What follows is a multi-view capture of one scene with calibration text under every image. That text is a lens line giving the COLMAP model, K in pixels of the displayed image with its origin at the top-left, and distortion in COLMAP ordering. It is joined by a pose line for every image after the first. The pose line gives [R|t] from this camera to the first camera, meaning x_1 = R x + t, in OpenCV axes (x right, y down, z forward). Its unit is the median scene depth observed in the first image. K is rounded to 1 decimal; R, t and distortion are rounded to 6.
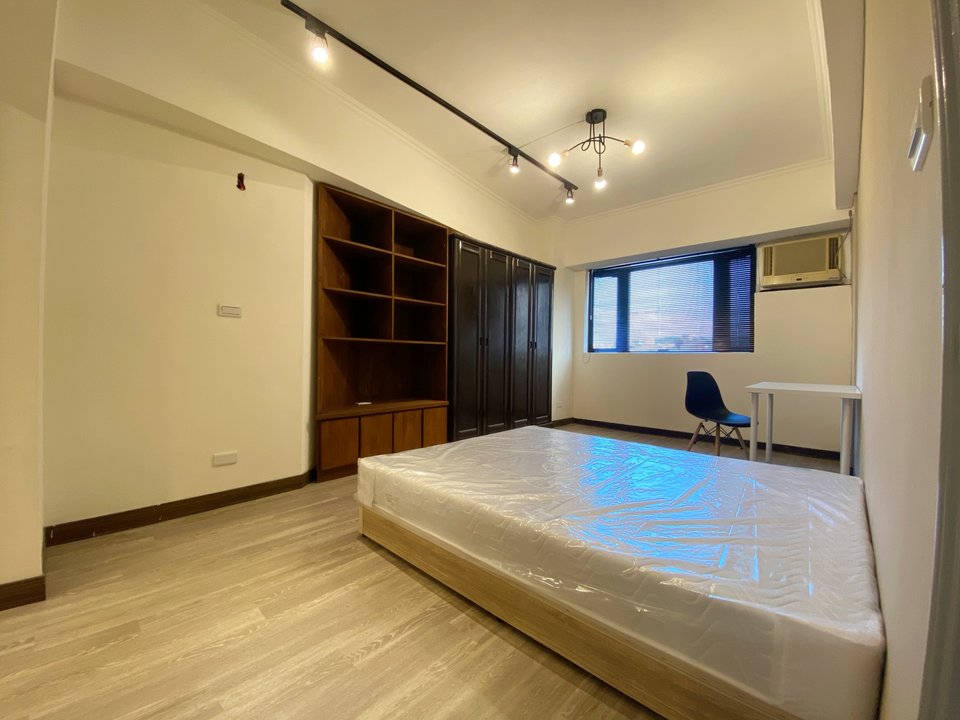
lens RADIAL K [[388.6, 0, 477.0], [0, 388.6, 358.8], [0, 0, 1]] dist [0.005211, -0.012239]
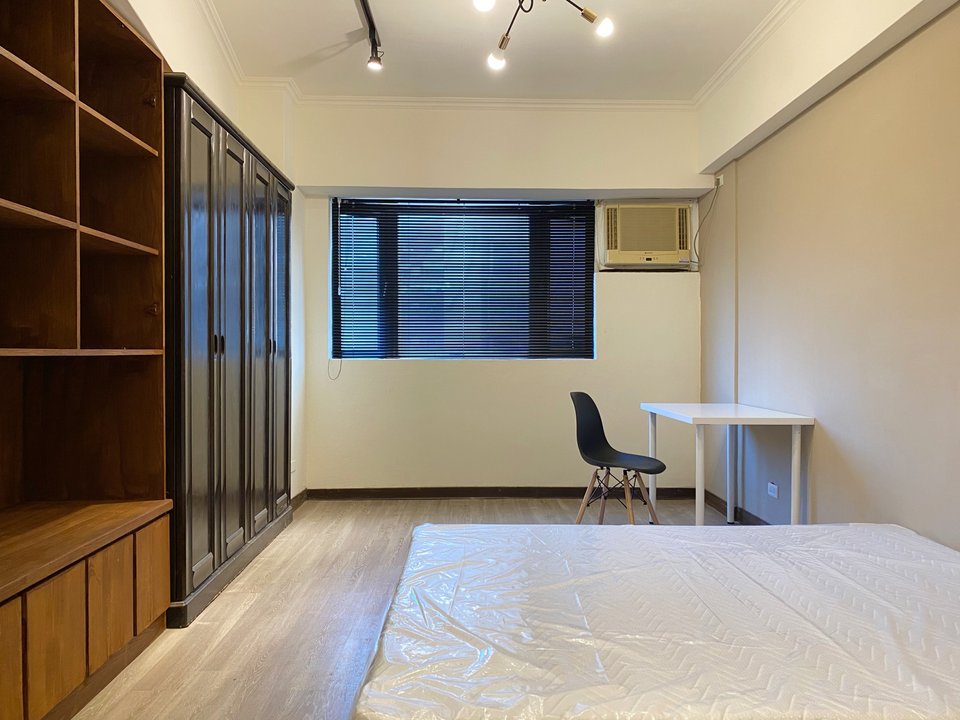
lens RADIAL K [[731.6, 0, 488.4], [0, 731.6, 362.6], [0, 0, 1]] dist [0.013463, -0.017851]
pose [[0.705258, -0.022004, 0.708609, -0.387010], [0.011501, 0.999742, 0.019598, -0.042458], [-0.708858, -0.005672, 0.705329, 0.253042]]
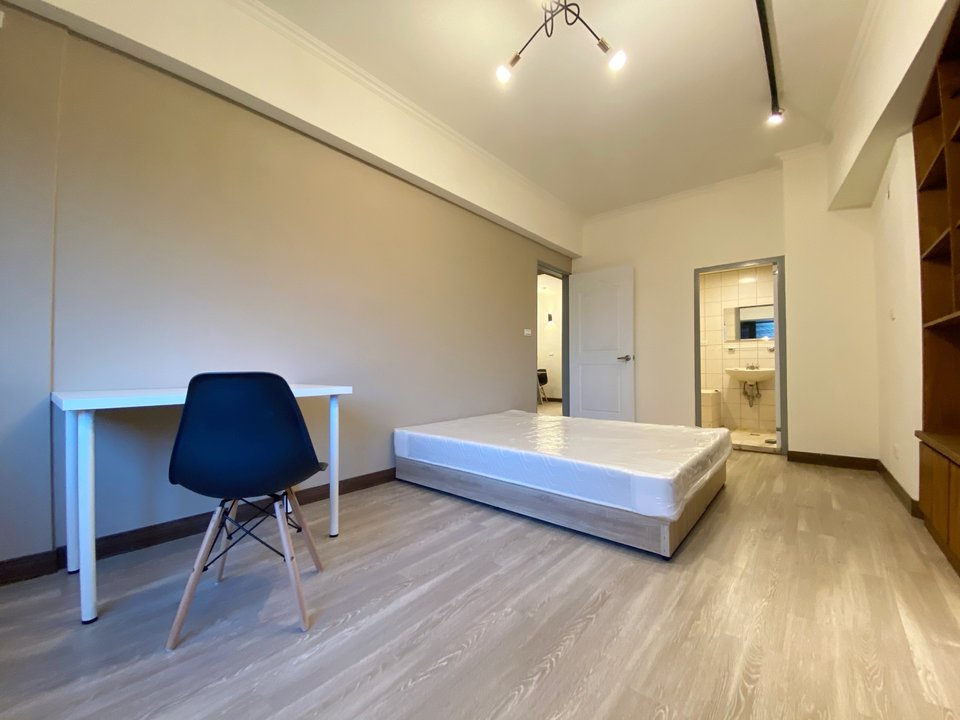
lens RADIAL K [[388.6, 0, 475.4], [0, 388.6, 357.0], [0, 0, 1]] dist [0.005211, -0.012239]
pose [[-0.998757, -0.018694, -0.046209, 0.381317], [-0.017839, 0.999663, -0.018848, 0.022229], [0.046546, -0.018000, -0.998754, 1.331647]]
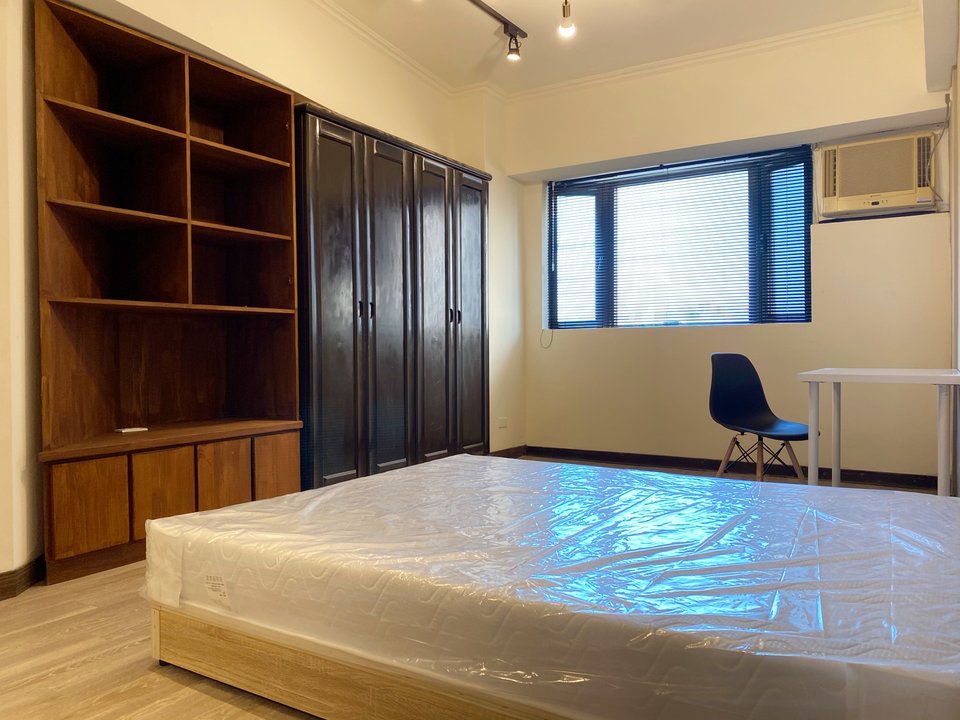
lens RADIAL K [[731.6, 0, 483.2], [0, 731.6, 359.8], [0, 0, 1]] dist [0.013463, -0.017851]
pose [[0.980303, -0.023918, 0.196045, -0.024986], [0.021864, 0.999681, 0.012633, 0.019231], [-0.196284, -0.008098, 0.980514, -0.035785]]
